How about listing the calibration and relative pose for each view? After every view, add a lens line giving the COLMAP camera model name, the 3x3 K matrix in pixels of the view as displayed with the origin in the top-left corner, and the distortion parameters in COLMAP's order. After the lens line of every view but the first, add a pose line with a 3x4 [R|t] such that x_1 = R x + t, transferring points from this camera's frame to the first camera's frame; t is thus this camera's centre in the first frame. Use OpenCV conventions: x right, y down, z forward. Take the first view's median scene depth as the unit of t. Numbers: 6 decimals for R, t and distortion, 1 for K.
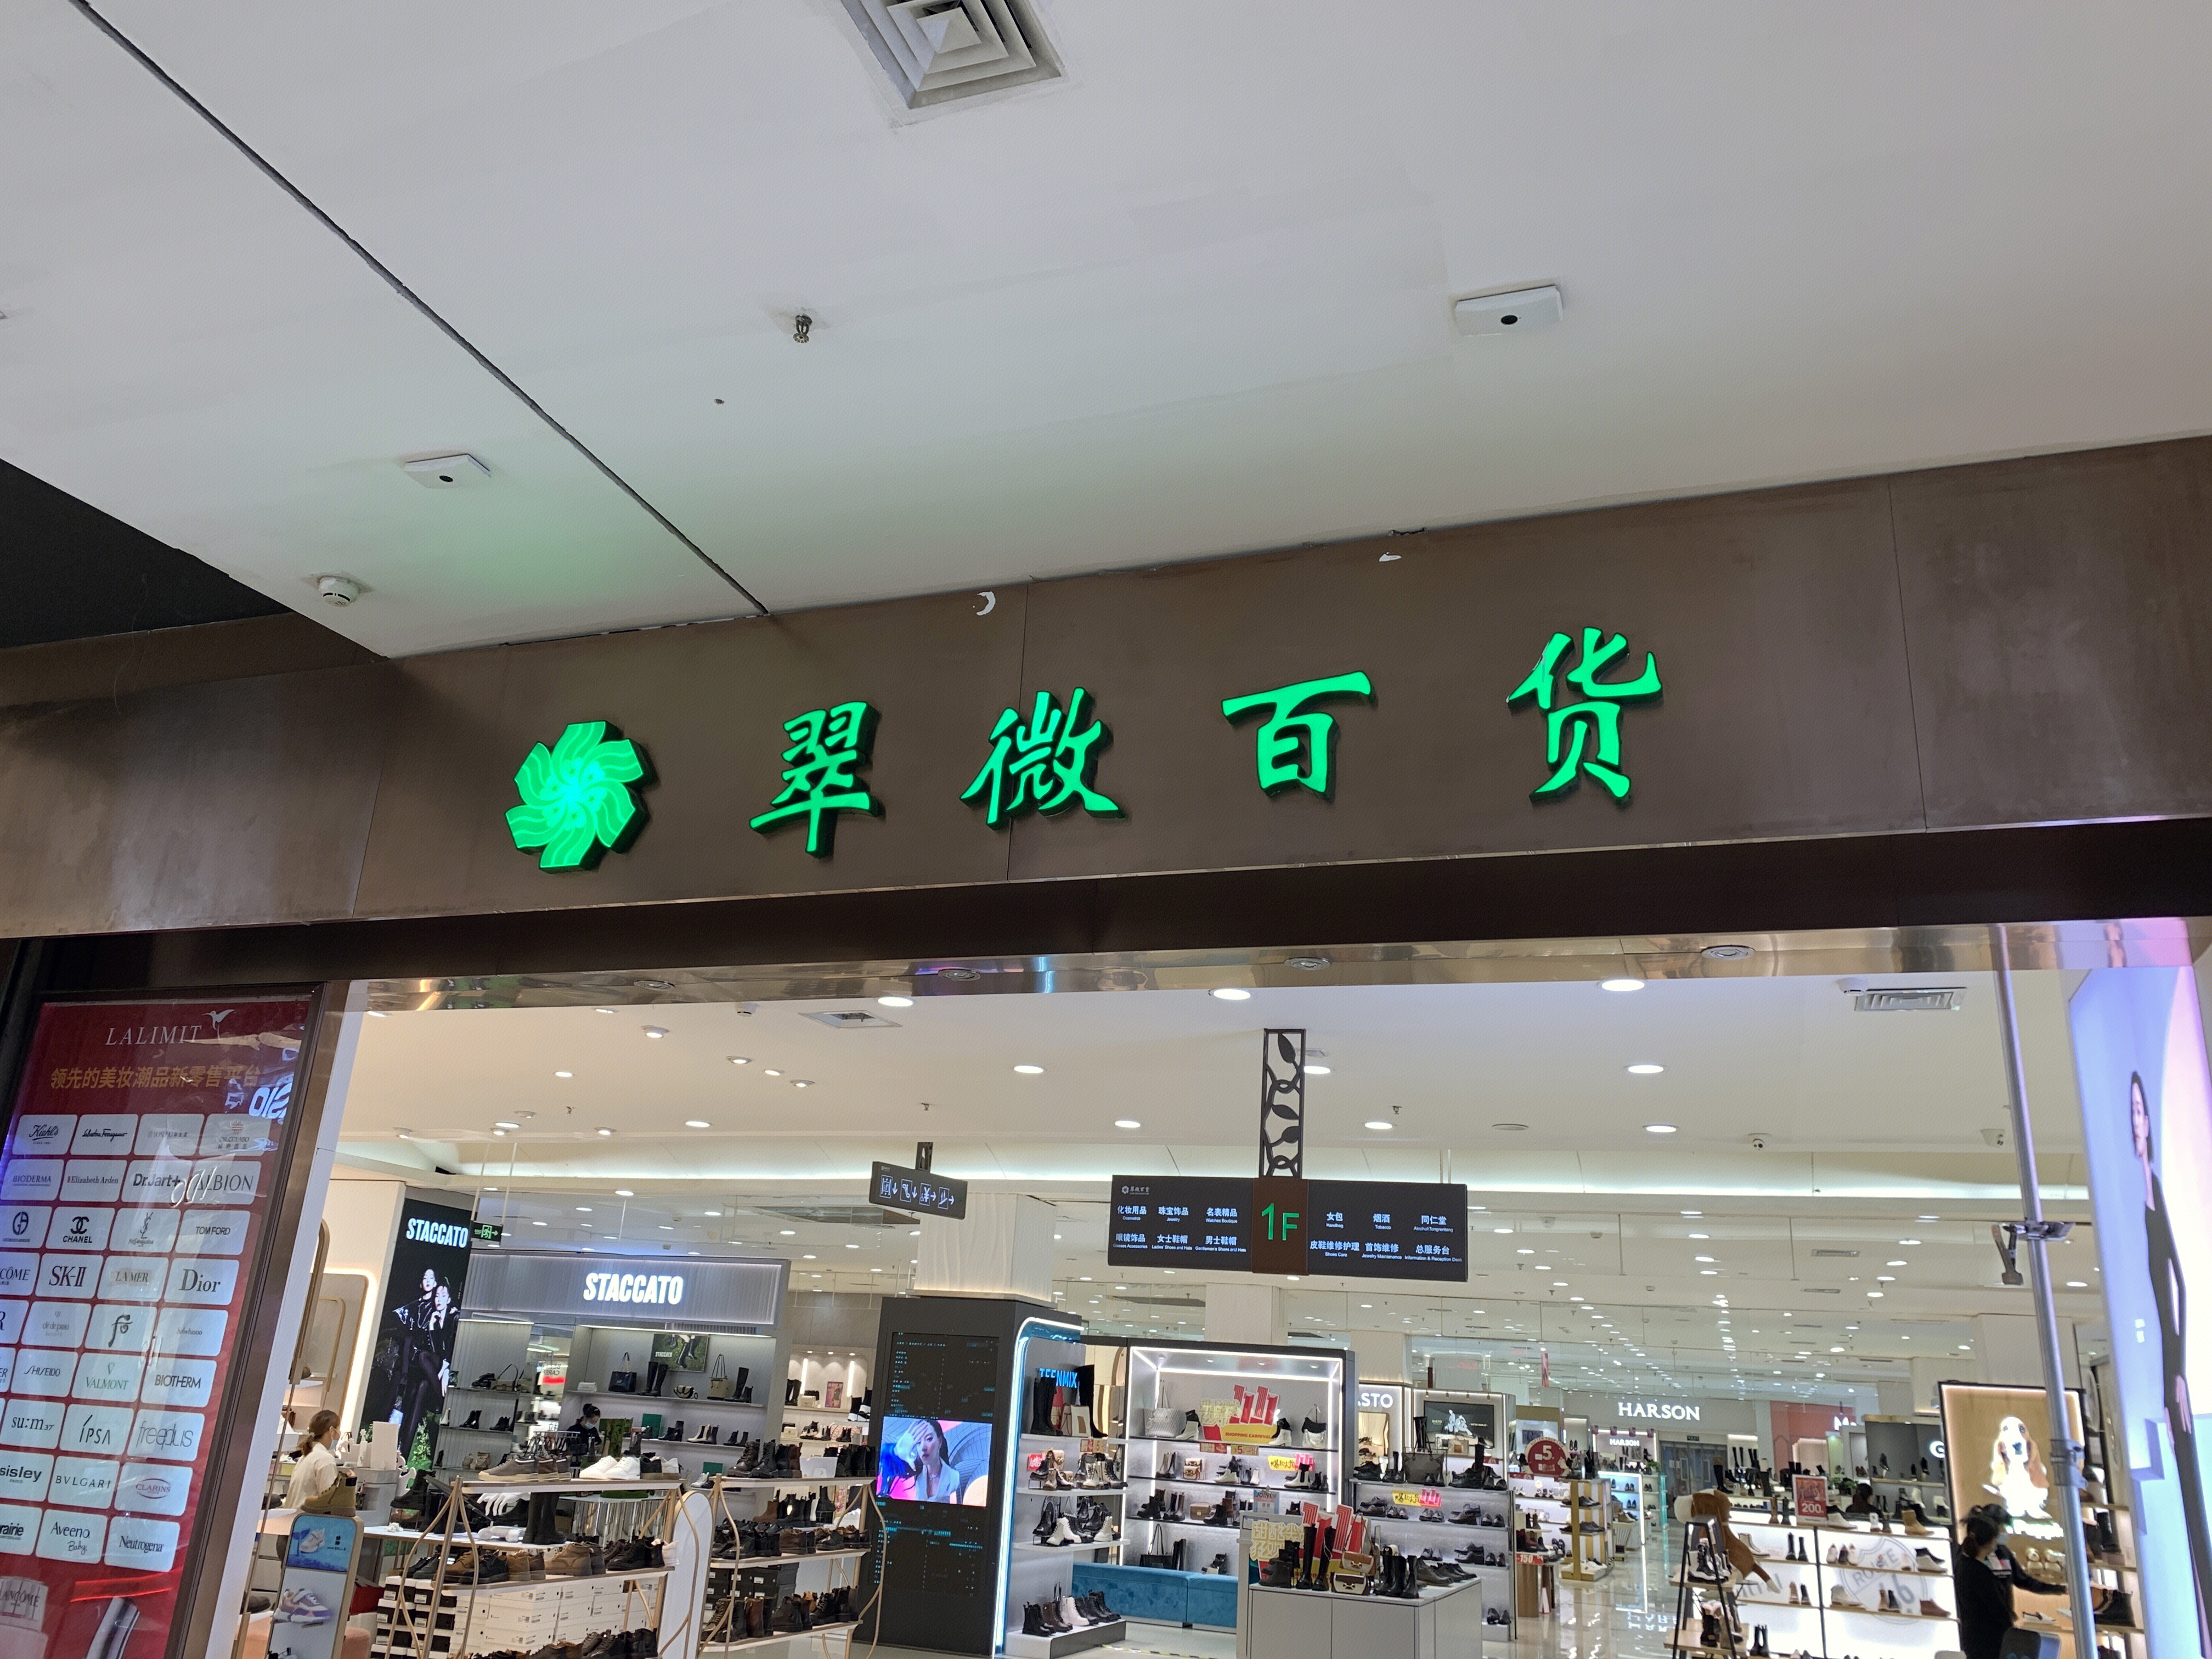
lens RADIAL K [[1725.9, 0, 1106.0], [0, 1725.9, 829.5], [0, 0, 1]] dist [0.038615, -0.076856]
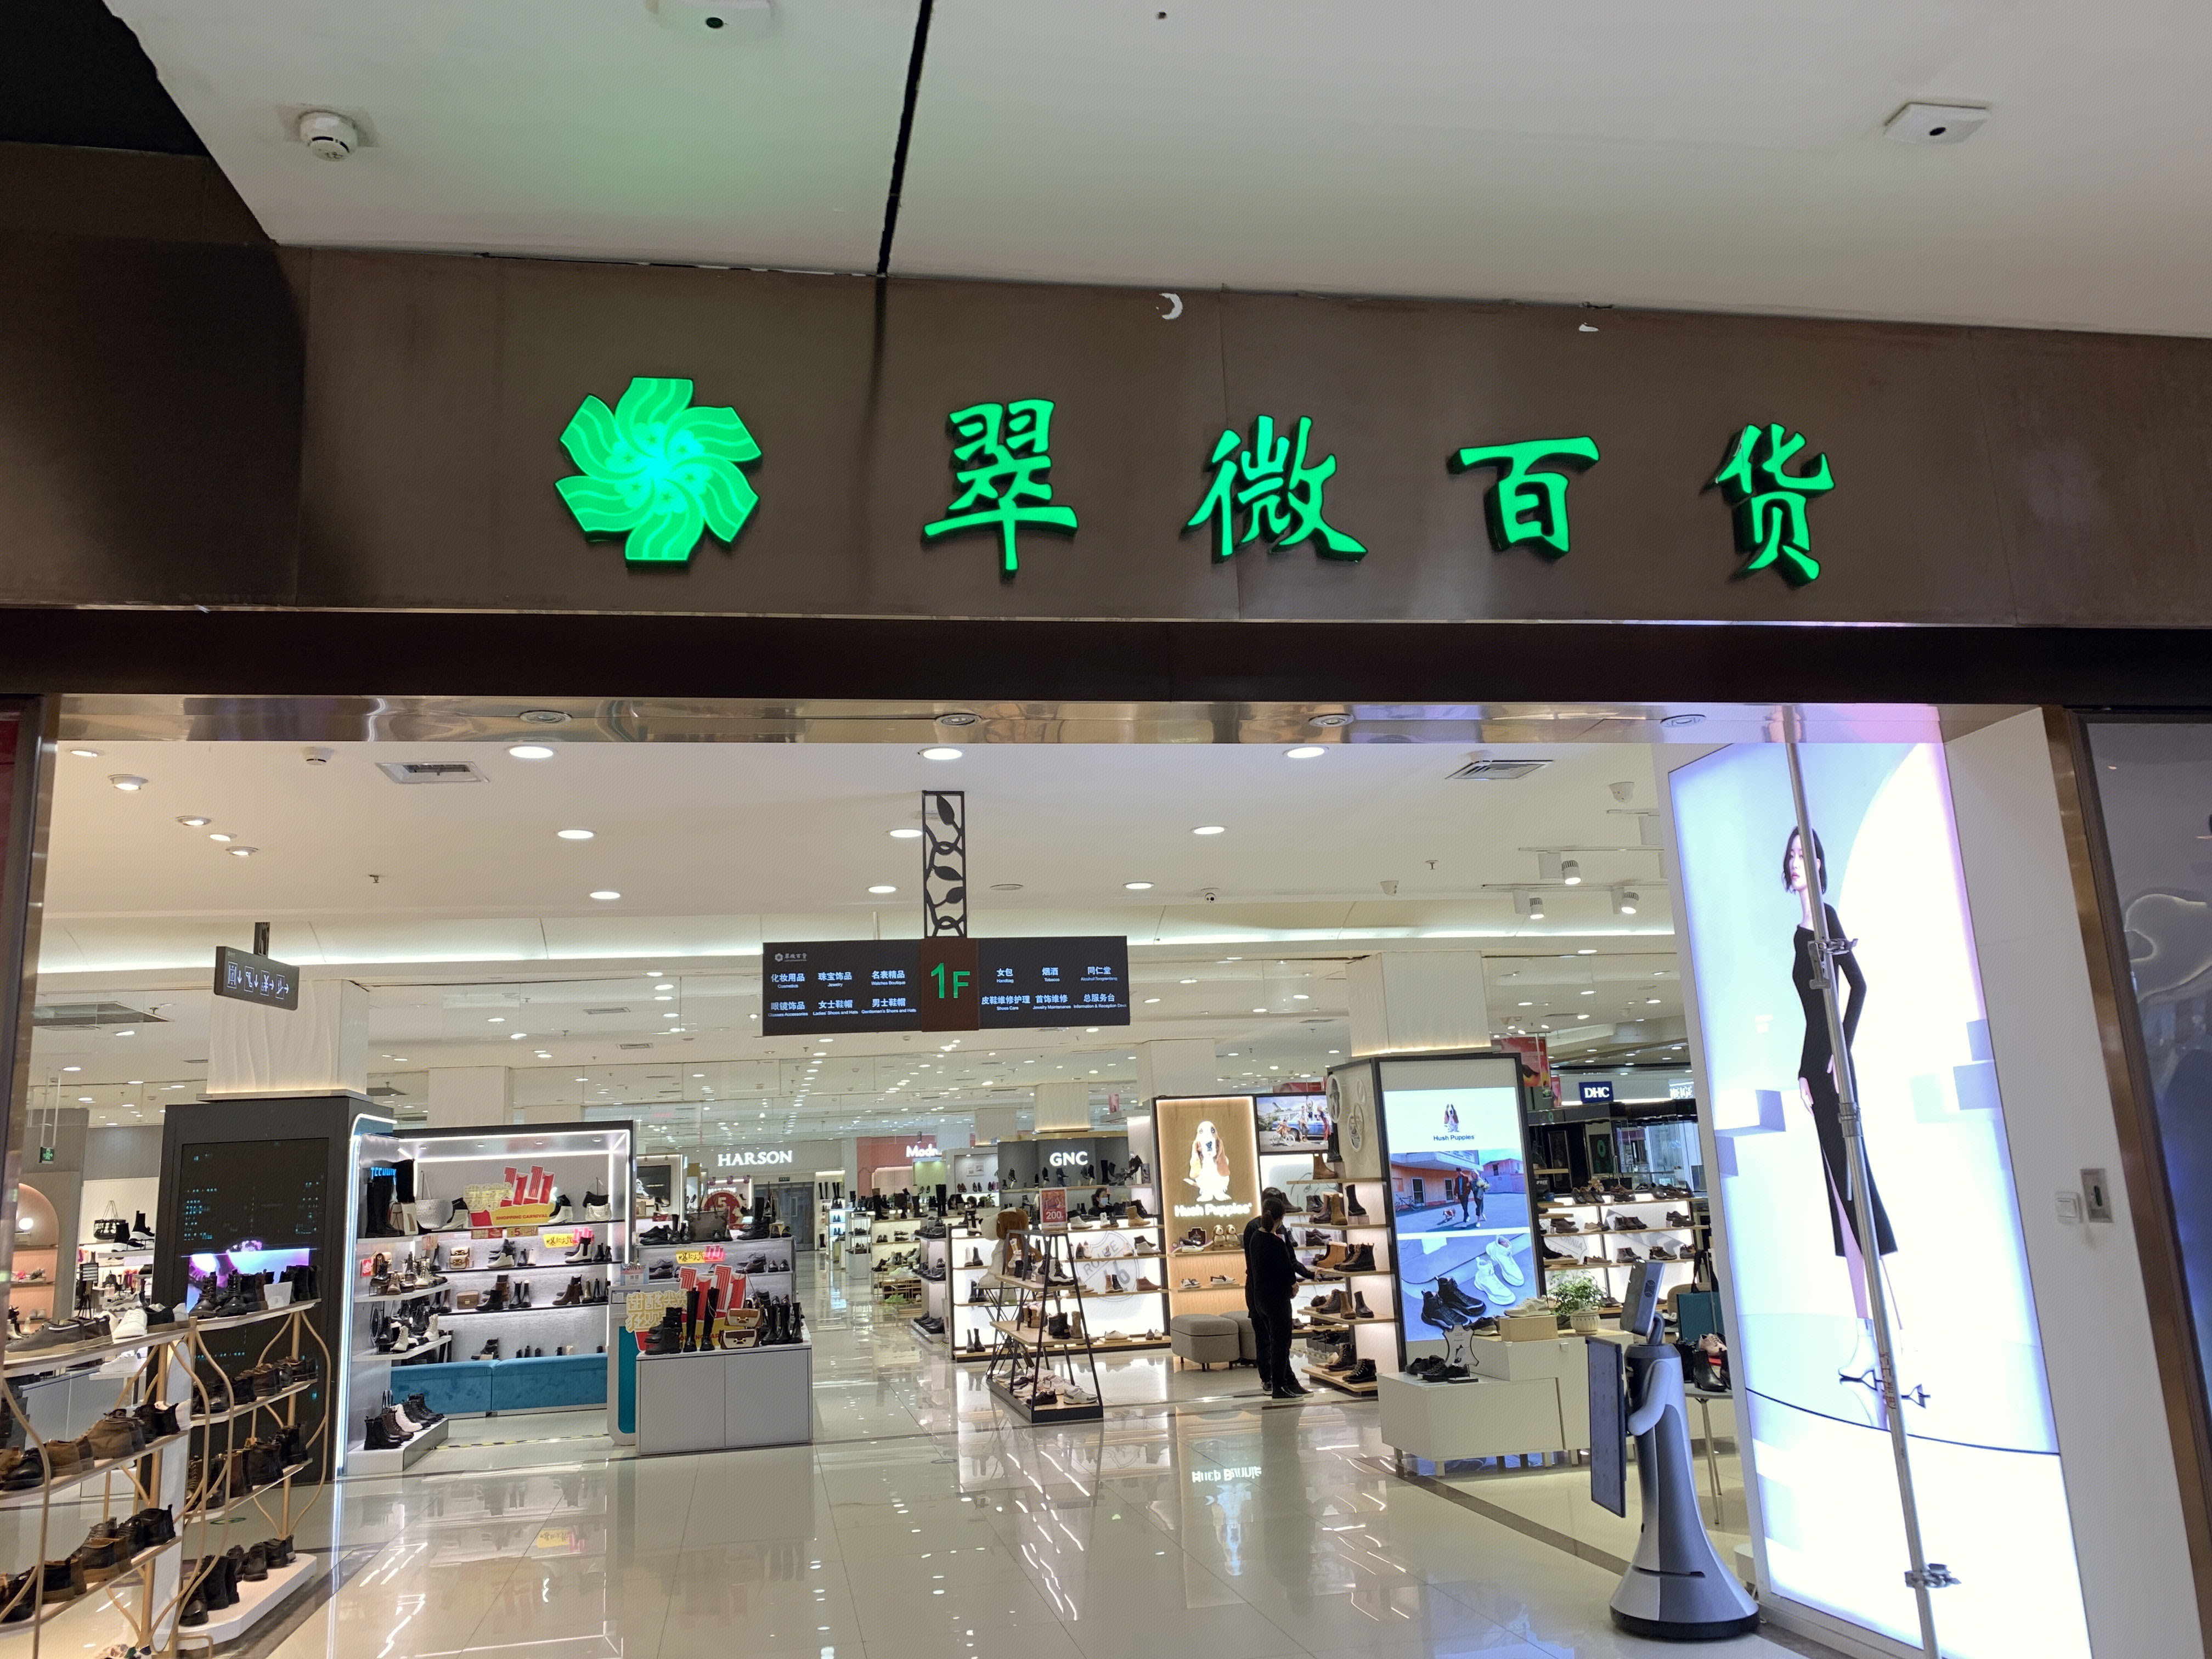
lens RADIAL K [[1696.0, 0, 1106.0], [0, 1696.0, 829.5], [0, 0, 1]] dist [0.058633, -0.112615]
pose [[0.843657, 0.000868, 0.536882, -0.359989], [-0.069370, 0.991792, 0.107404, 0.029131], [-0.532382, -0.127856, 0.836793, 0.146291]]
